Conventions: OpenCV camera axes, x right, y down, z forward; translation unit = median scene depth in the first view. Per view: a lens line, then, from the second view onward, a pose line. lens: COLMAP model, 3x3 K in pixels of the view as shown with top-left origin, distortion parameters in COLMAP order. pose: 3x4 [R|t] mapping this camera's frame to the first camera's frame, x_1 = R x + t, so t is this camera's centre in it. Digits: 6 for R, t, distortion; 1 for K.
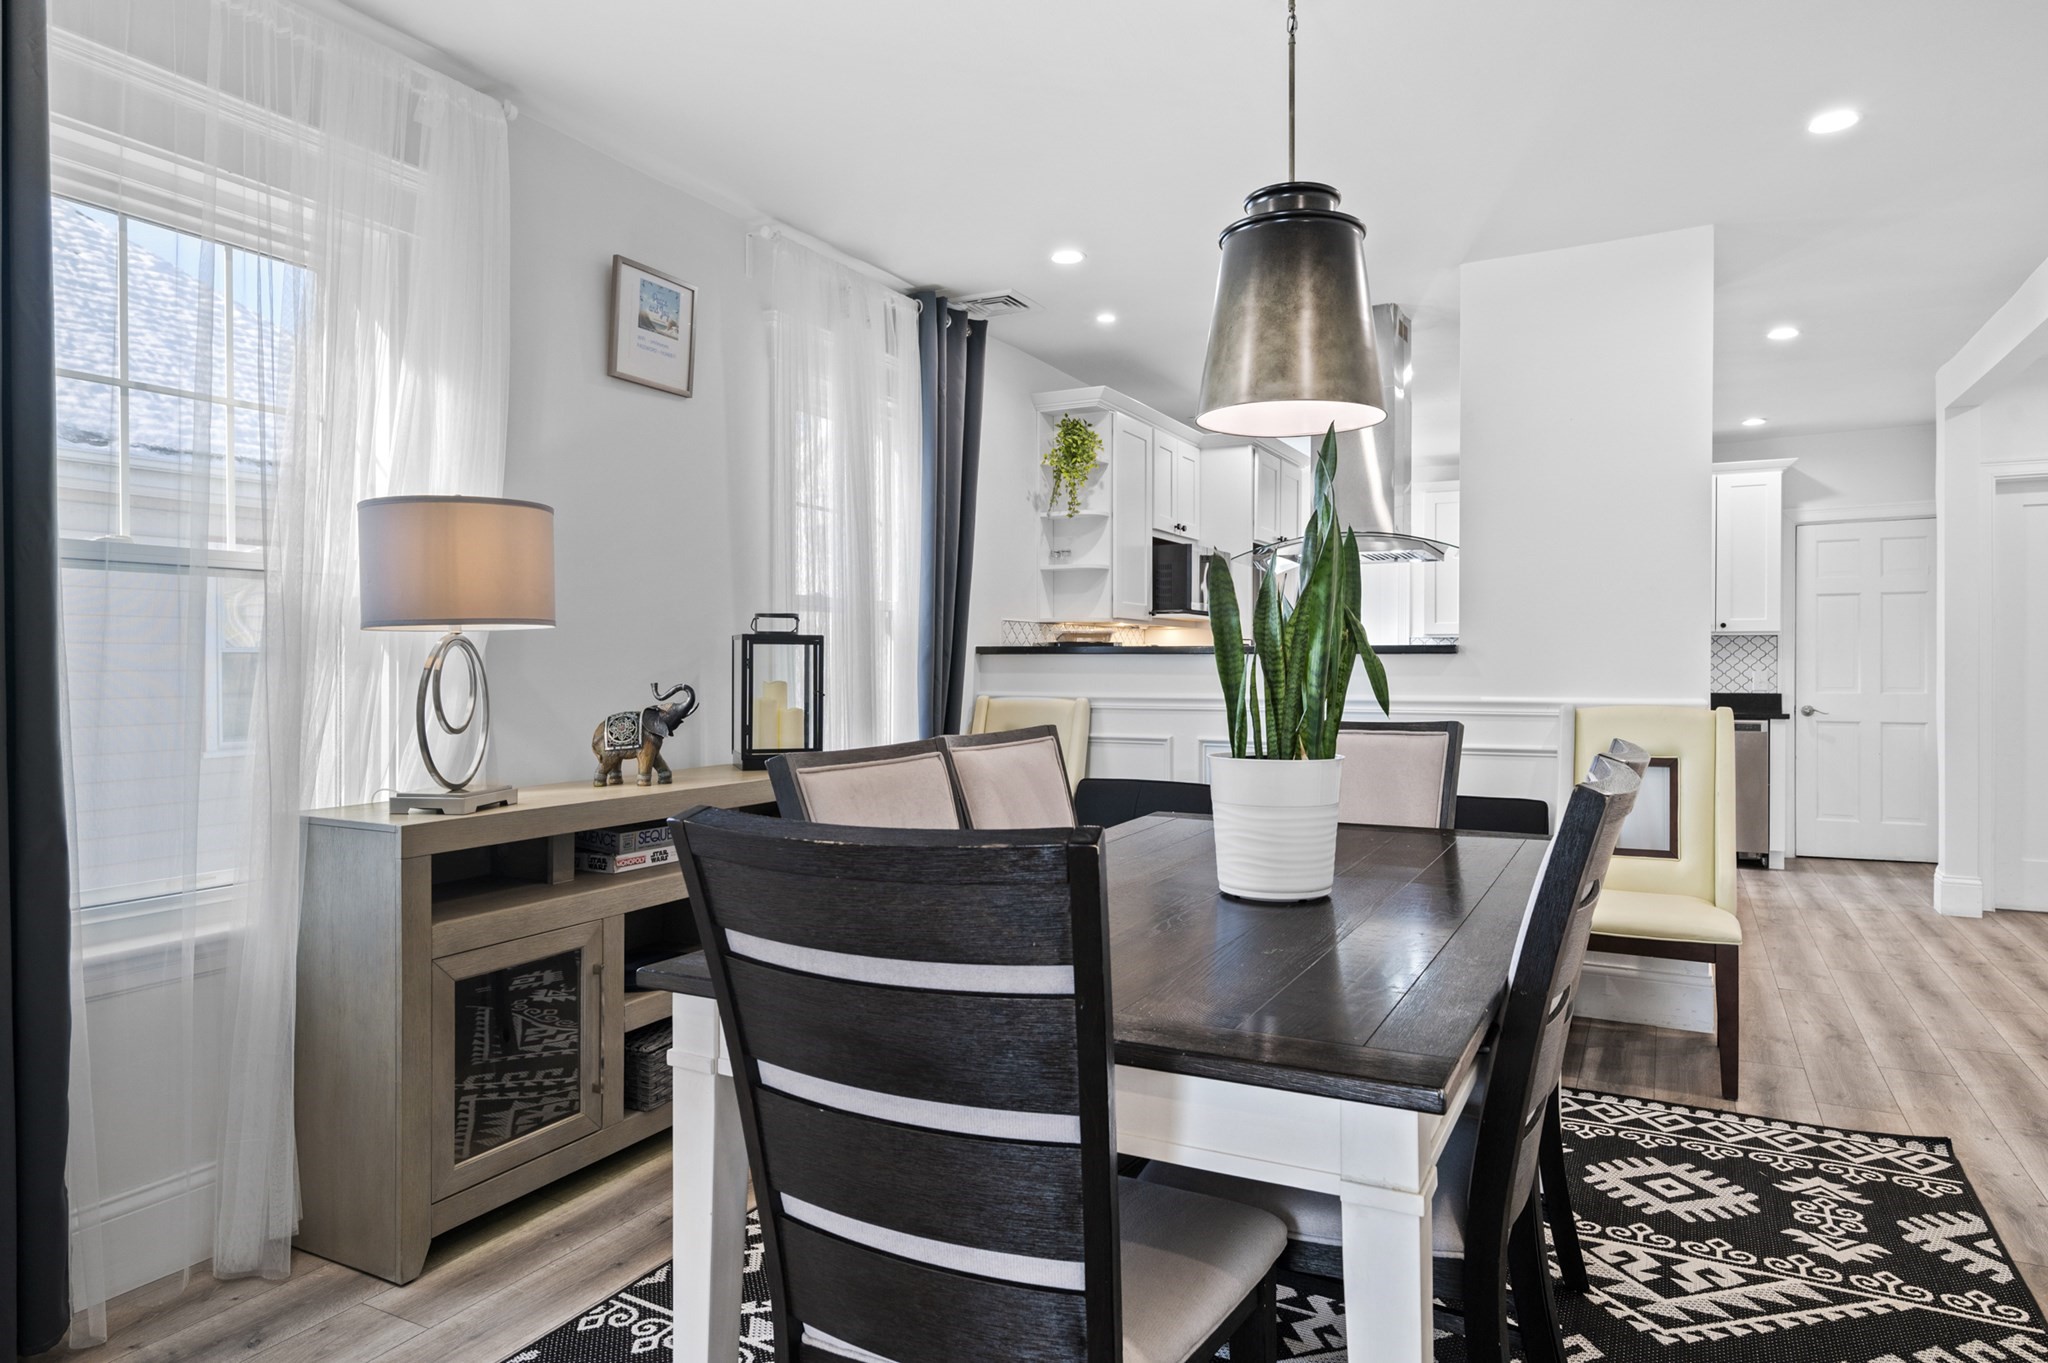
lens RADIAL K [[1200.2, 0, 1024.7], [0, 1200.2, 677.3], [0, 0, 1]] dist [0.002794, -0.000196]
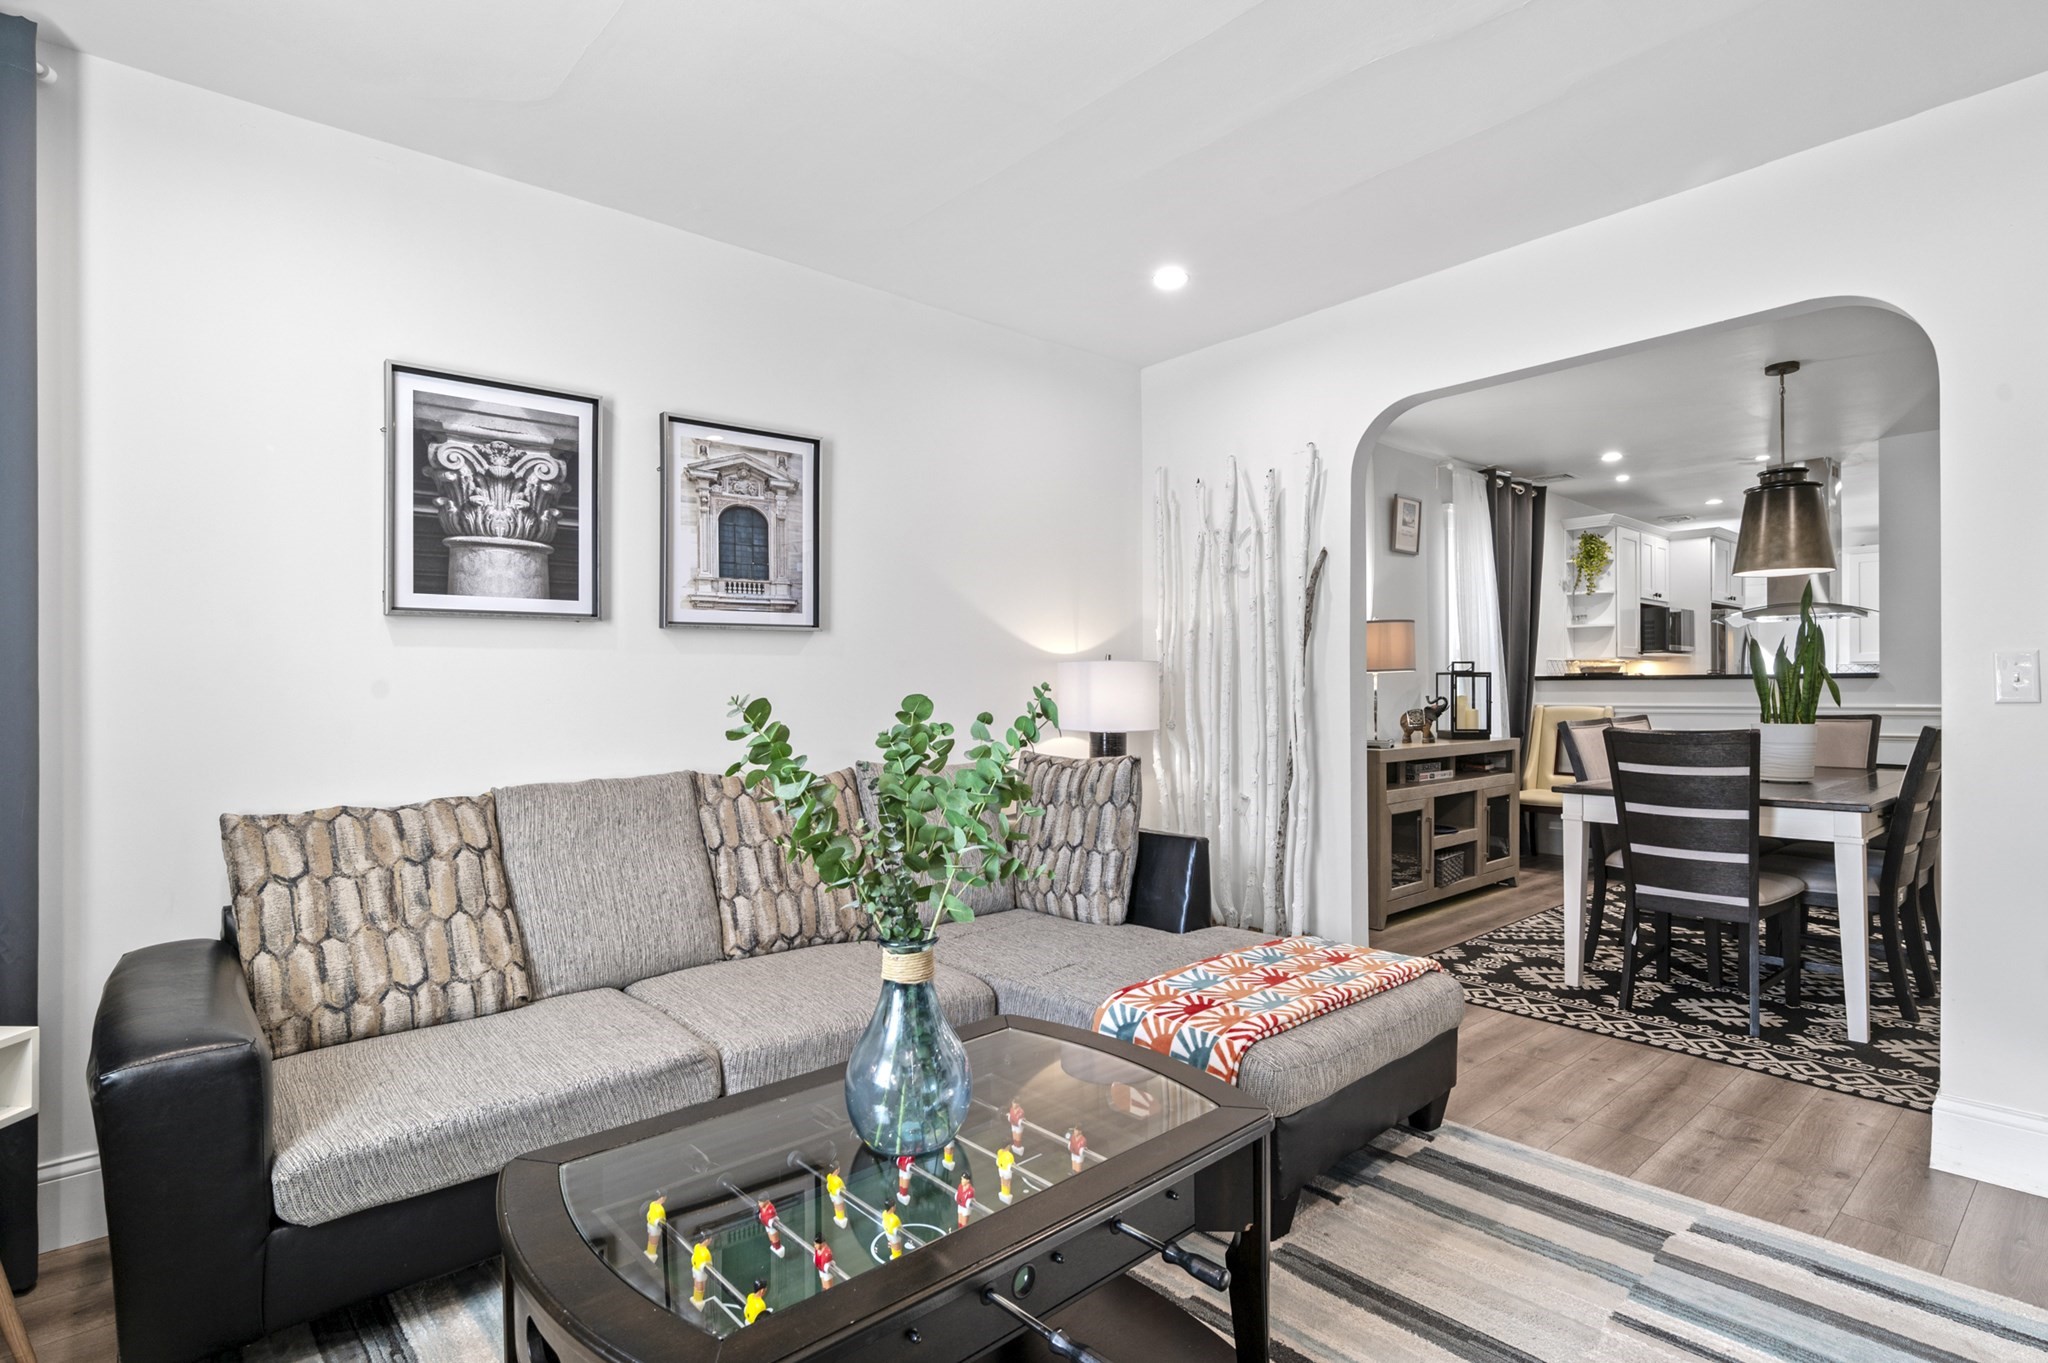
lens RADIAL K [[1043.1, 0, 1025.3], [0, 1043.1, 684.3], [0, 0, 1]] dist [-0.013246, -0.000500]
pose [[0.940136, -0.005335, -0.340759, -0.226548], [0.000418, 0.999895, -0.014502, 0.006968], [0.340800, 0.013491, 0.940039, -0.645439]]
